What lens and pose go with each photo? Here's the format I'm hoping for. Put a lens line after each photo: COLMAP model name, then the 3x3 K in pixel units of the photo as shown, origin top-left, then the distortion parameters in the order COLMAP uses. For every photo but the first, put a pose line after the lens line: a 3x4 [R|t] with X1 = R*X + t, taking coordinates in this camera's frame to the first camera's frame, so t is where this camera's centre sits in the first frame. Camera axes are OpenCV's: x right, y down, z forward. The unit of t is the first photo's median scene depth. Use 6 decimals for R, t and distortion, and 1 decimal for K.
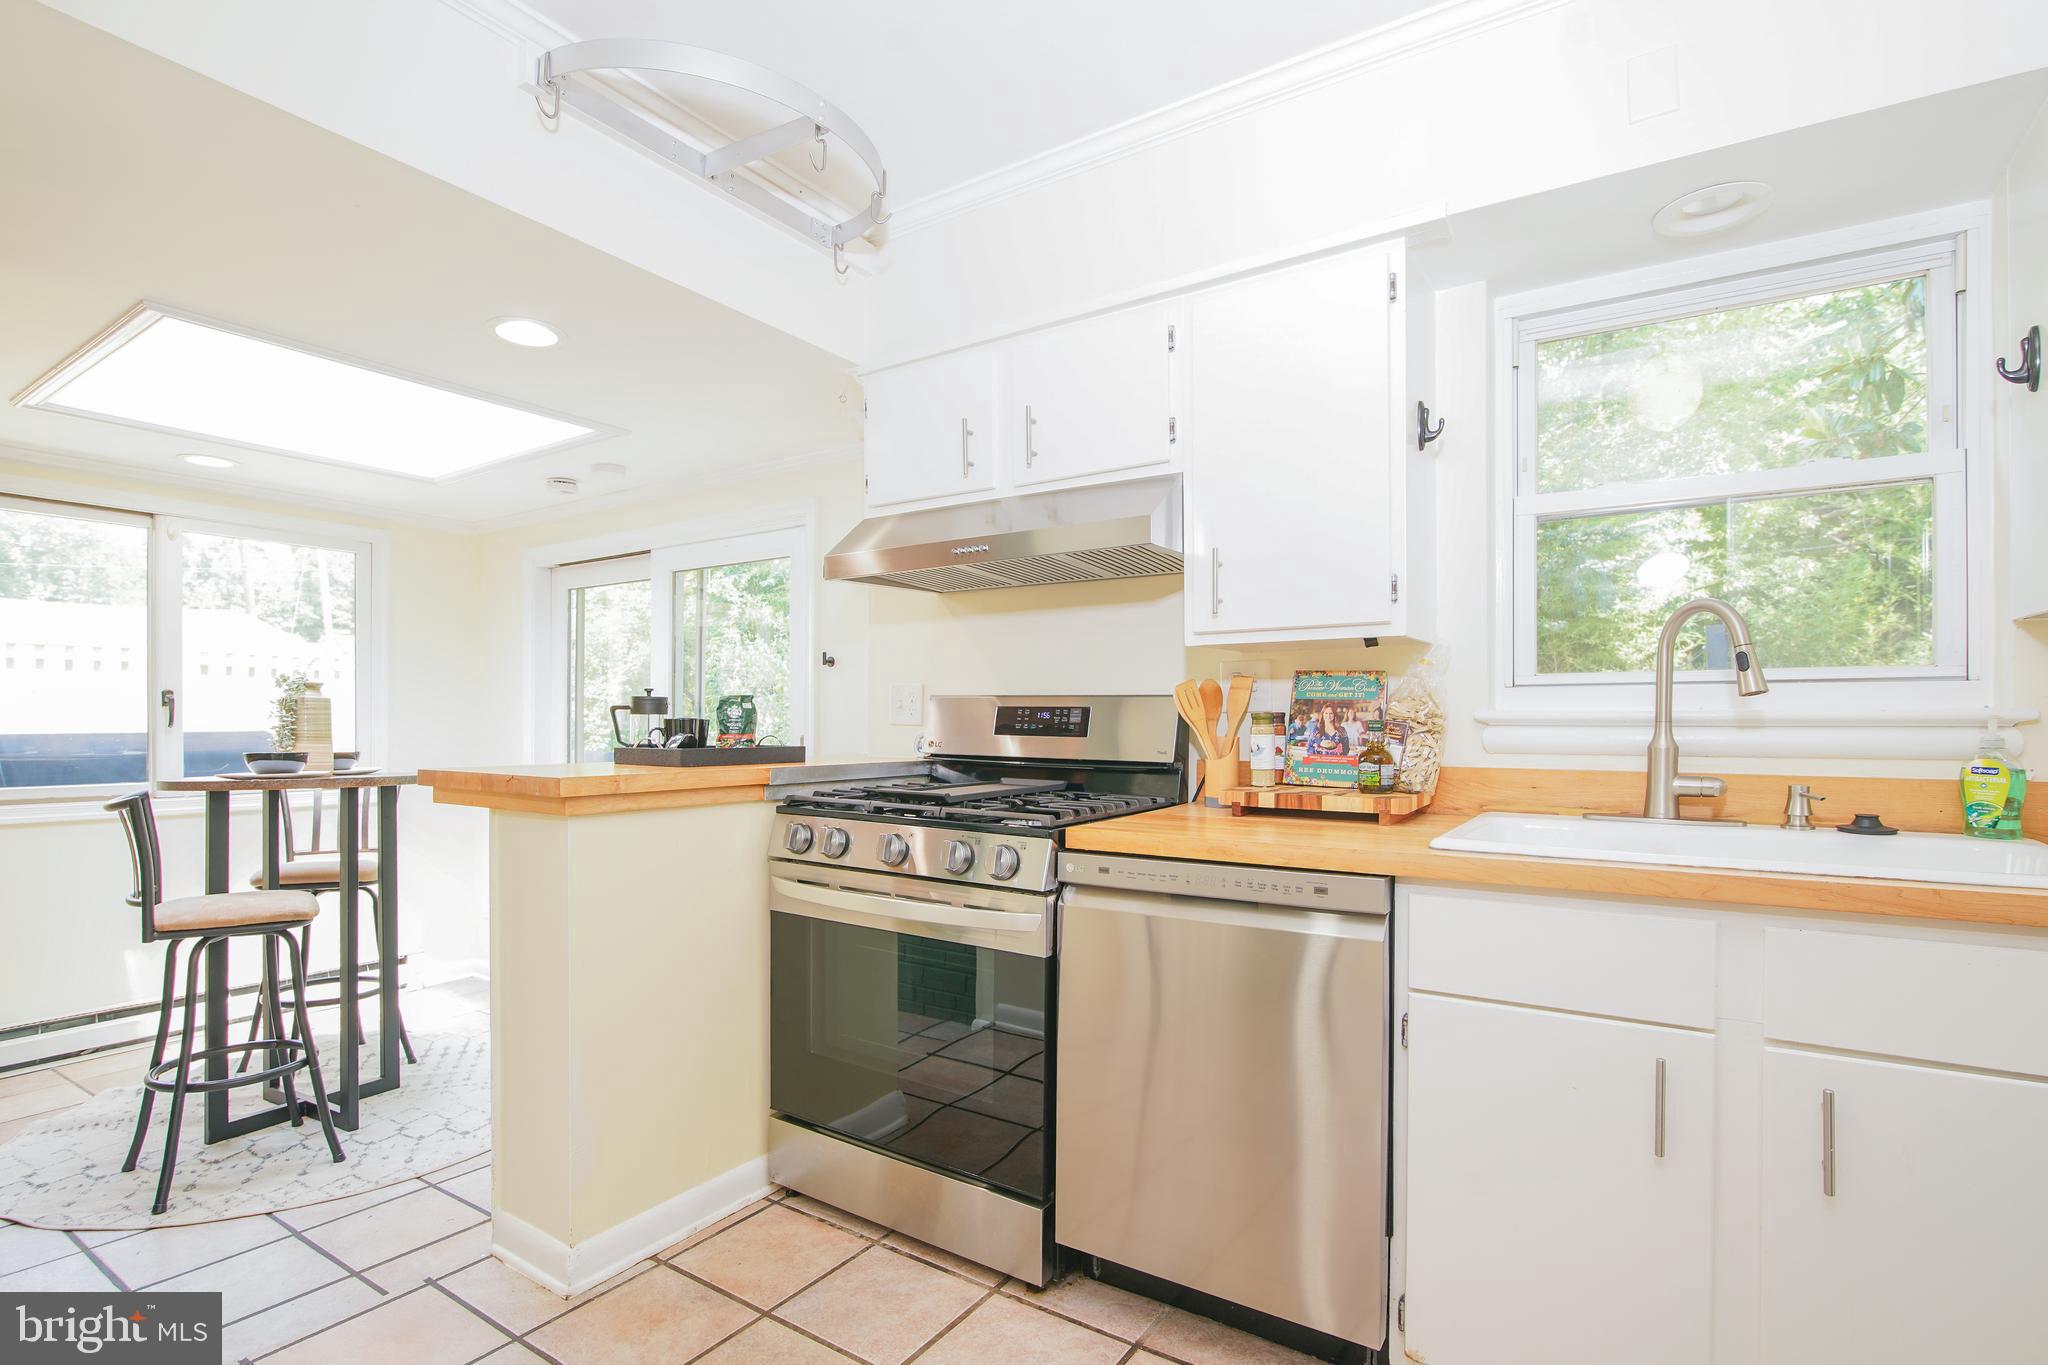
lens RADIAL K [[982.9, 0, 1012.3], [0, 982.9, 727.4], [0, 0, 1]] dist [-0.017127, 0.001302]
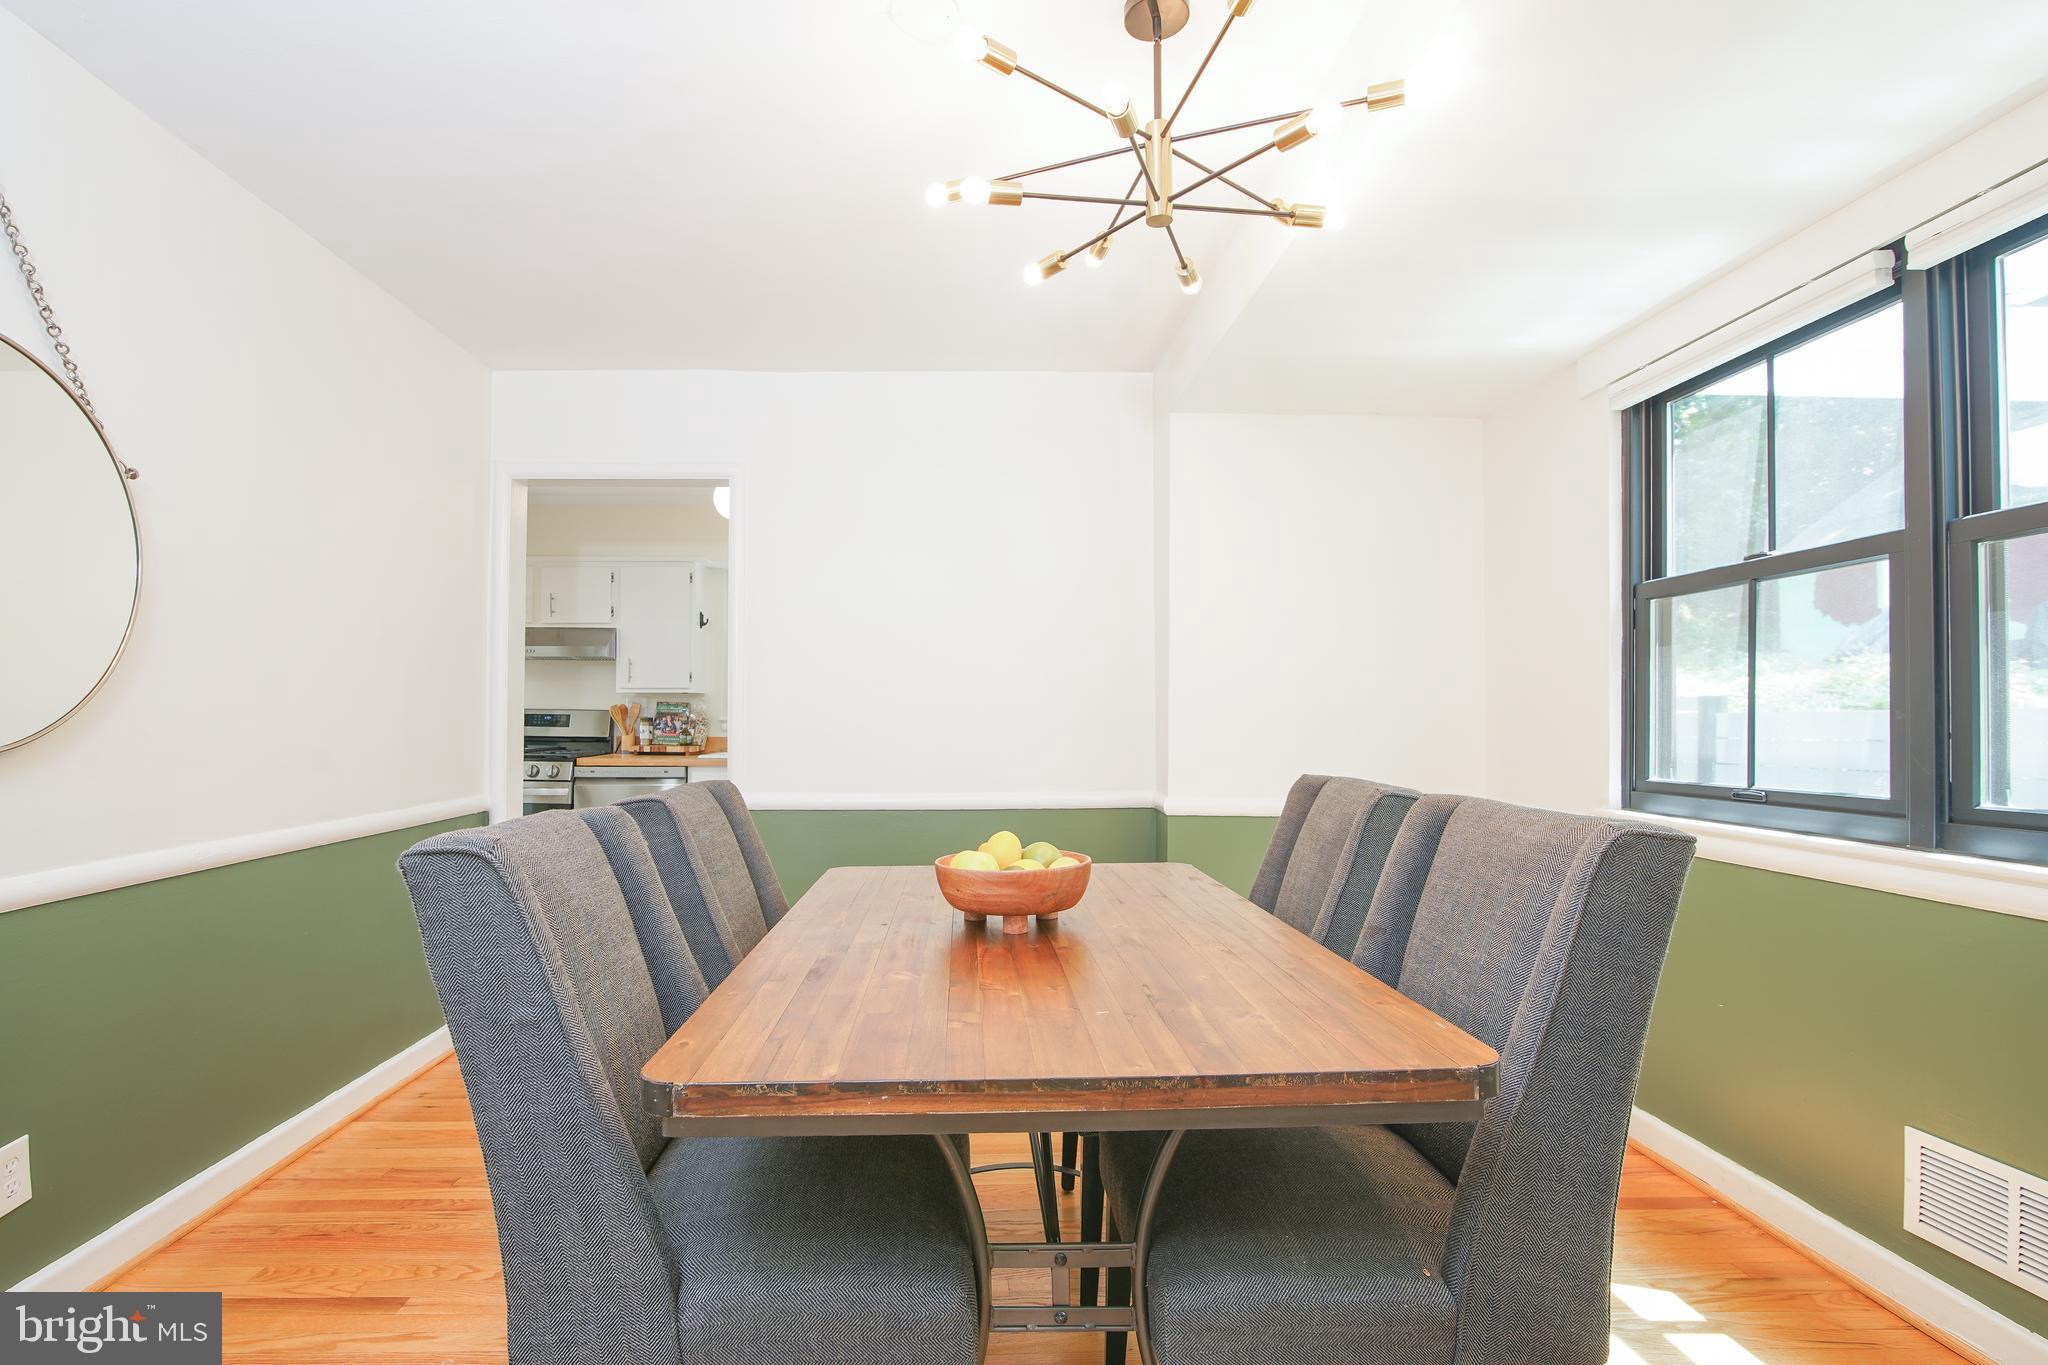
lens RADIAL K [[982.9, 0, 1014.2], [0, 982.9, 700.8], [0, 0, 1]] dist [-0.017127, 0.001302]
pose [[0.805814, 0.007329, 0.592123, -0.449613], [0.000276, 0.999919, -0.012752, -0.022709], [-0.592168, 0.010440, 0.805747, -1.525399]]
